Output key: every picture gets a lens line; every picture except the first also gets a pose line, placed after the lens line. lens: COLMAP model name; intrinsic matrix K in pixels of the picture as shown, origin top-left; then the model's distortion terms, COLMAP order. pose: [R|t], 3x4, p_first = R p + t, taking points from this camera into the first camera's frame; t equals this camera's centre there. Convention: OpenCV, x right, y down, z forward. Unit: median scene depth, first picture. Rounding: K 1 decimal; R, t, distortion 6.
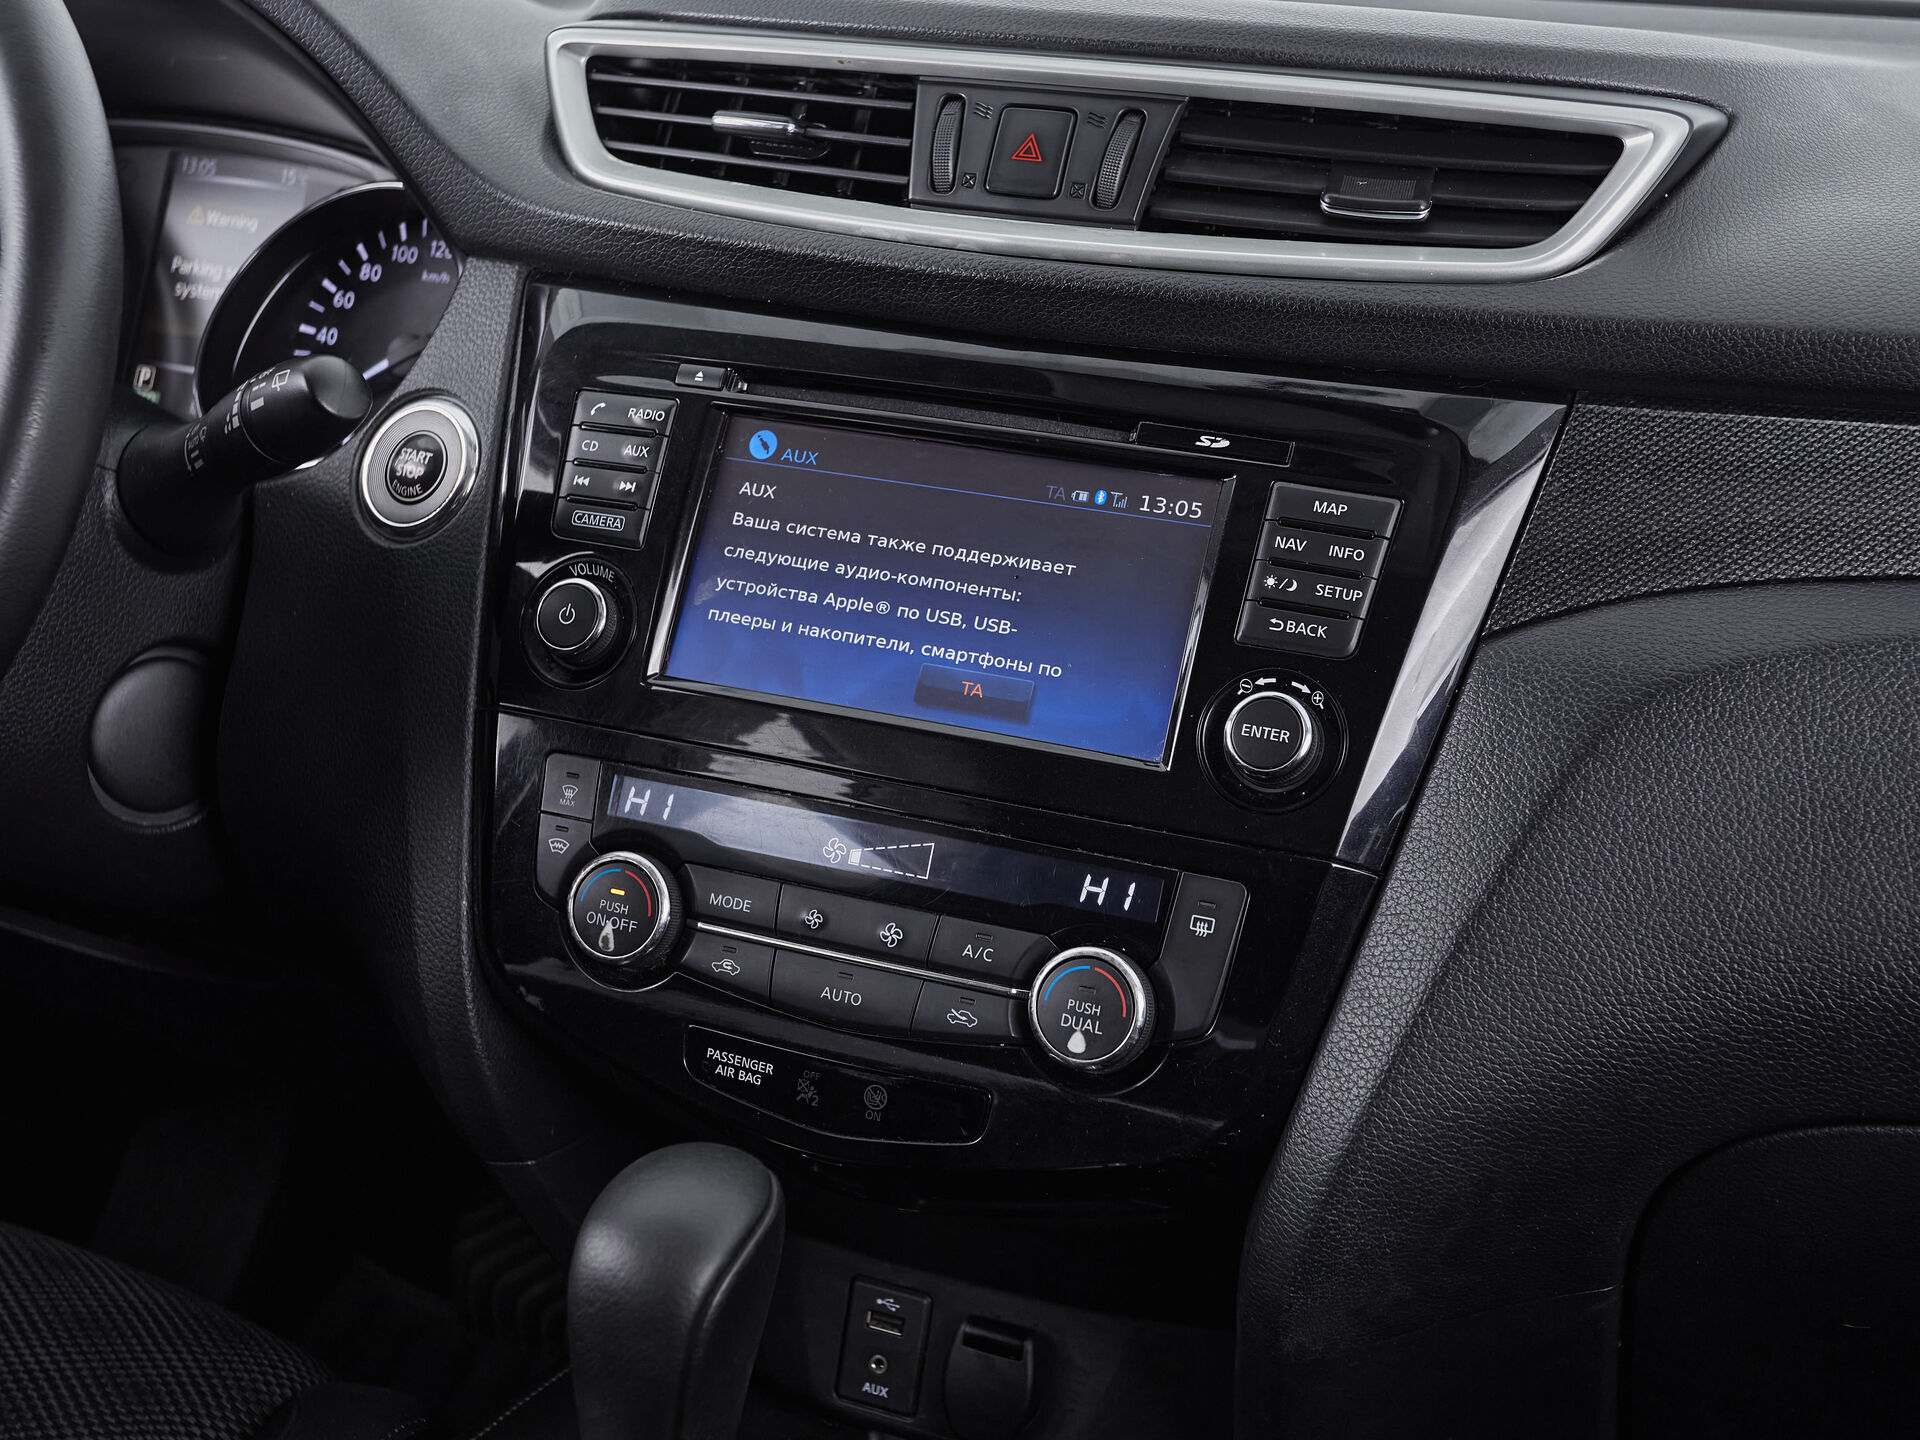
lens RADIAL K [[2624.6, 0, 949.6], [0, 2624.6, 681.6], [0, 0, 1]] dist [0.034184, 0.000000]
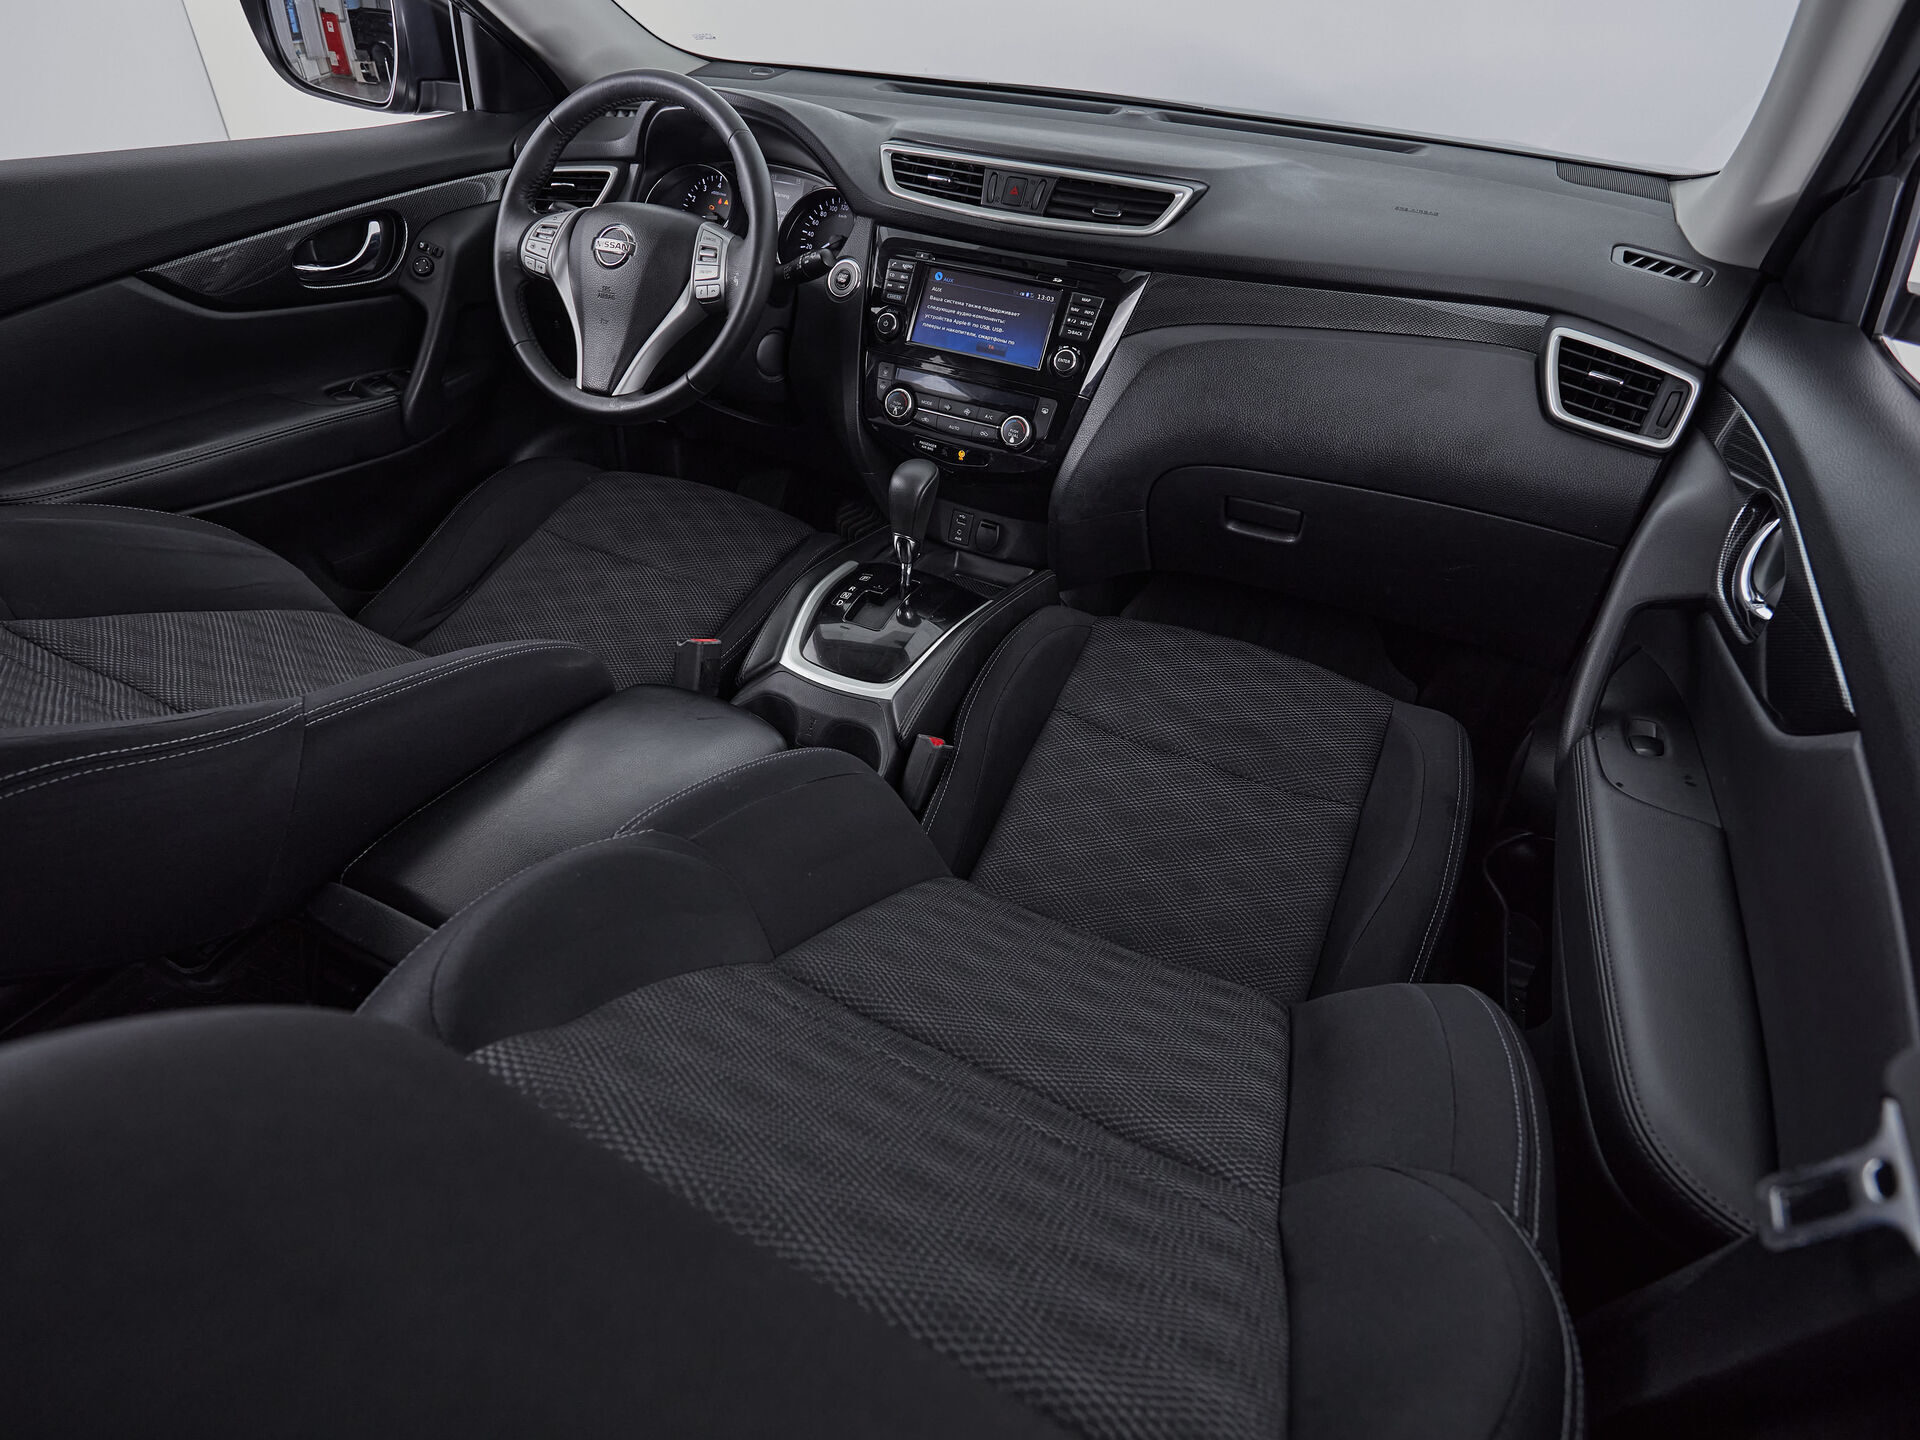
lens RADIAL K [[1035.7, 0, 923.3], [0, 1035.7, 717.9], [0, 0, 1]] dist [-0.002316, -0.002799]
pose [[0.997297, 0.050371, -0.053499, 0.017876], [-0.029753, 0.942535, 0.332780, 0.012740], [0.067187, -0.330289, 0.941486, -0.606393]]
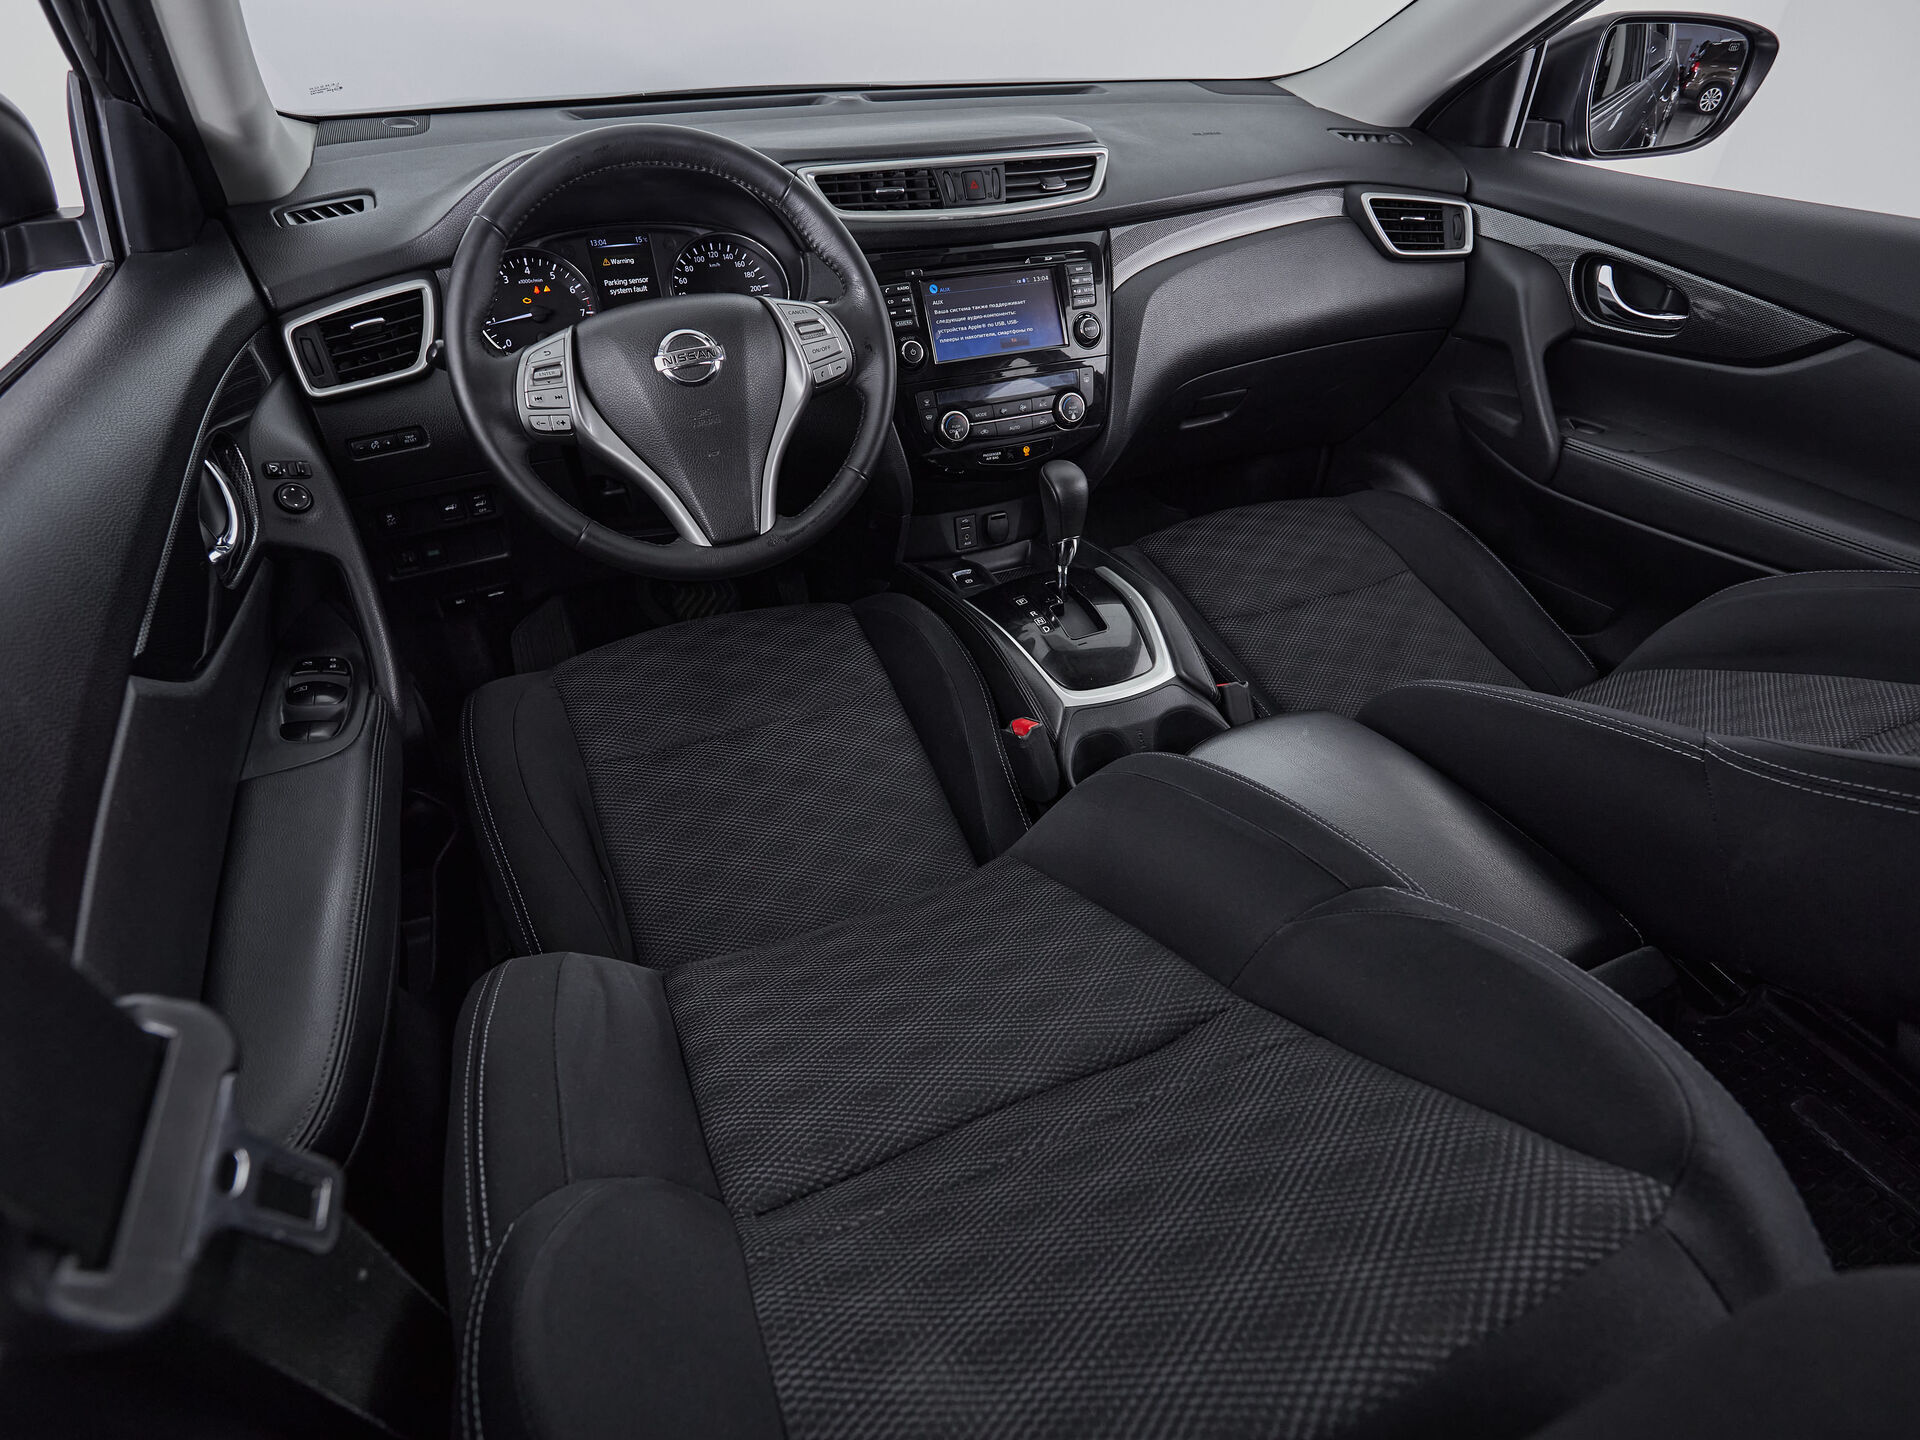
lens RADIAL K [[1035.7, 0, 956.2], [0, 1035.7, 719.6], [0, 0, 1]] dist [-0.002316, -0.002799]
pose [[0.681992, -0.472561, 0.558187, -1.141225], [0.240552, 0.865692, 0.438990, -0.199027], [-0.690667, -0.165115, 0.704071, -0.107538]]
